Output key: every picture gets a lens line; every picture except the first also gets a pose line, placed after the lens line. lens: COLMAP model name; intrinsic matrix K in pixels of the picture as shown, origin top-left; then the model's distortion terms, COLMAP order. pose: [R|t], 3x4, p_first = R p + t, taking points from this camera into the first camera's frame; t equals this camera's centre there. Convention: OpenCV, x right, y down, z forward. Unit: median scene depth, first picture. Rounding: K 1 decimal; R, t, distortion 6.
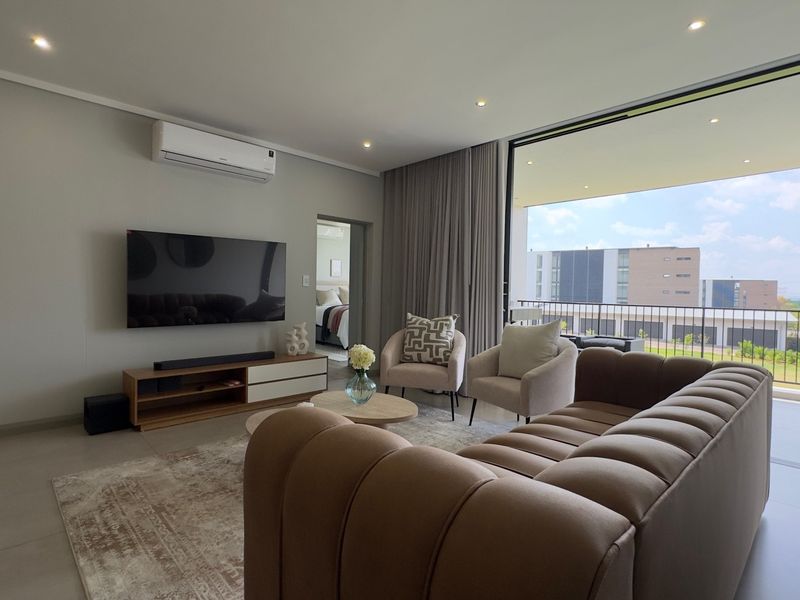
lens RADIAL K [[423.9, 0, 399.8], [0, 423.9, 300.4], [0, 0, 1]] dist [-0.001973, -0.000683]
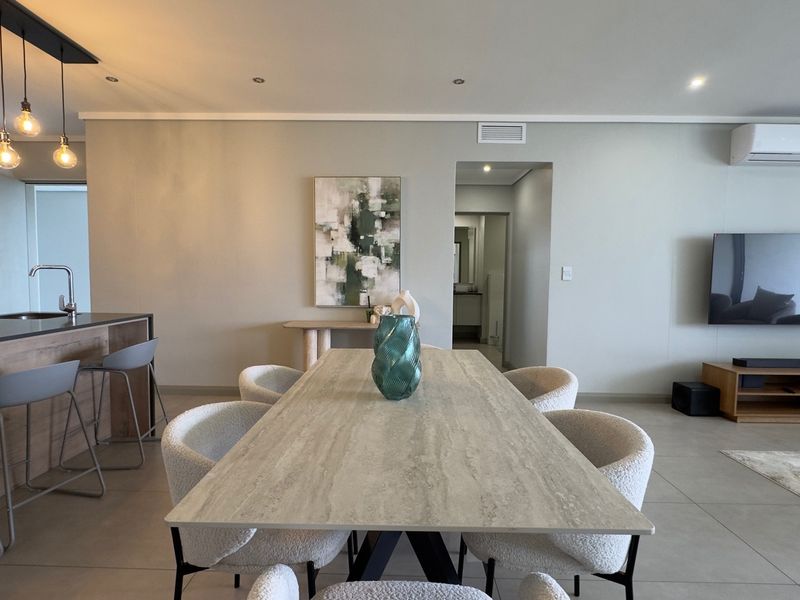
lens RADIAL K [[423.9, 0, 400.0], [0, 423.9, 299.3], [0, 0, 1]] dist [-0.001973, -0.000683]
pose [[0.717918, 0.025949, -0.695644, -0.460036], [-0.012135, 0.999620, 0.024765, -0.015826], [0.696022, -0.009337, 0.717960, -0.336553]]
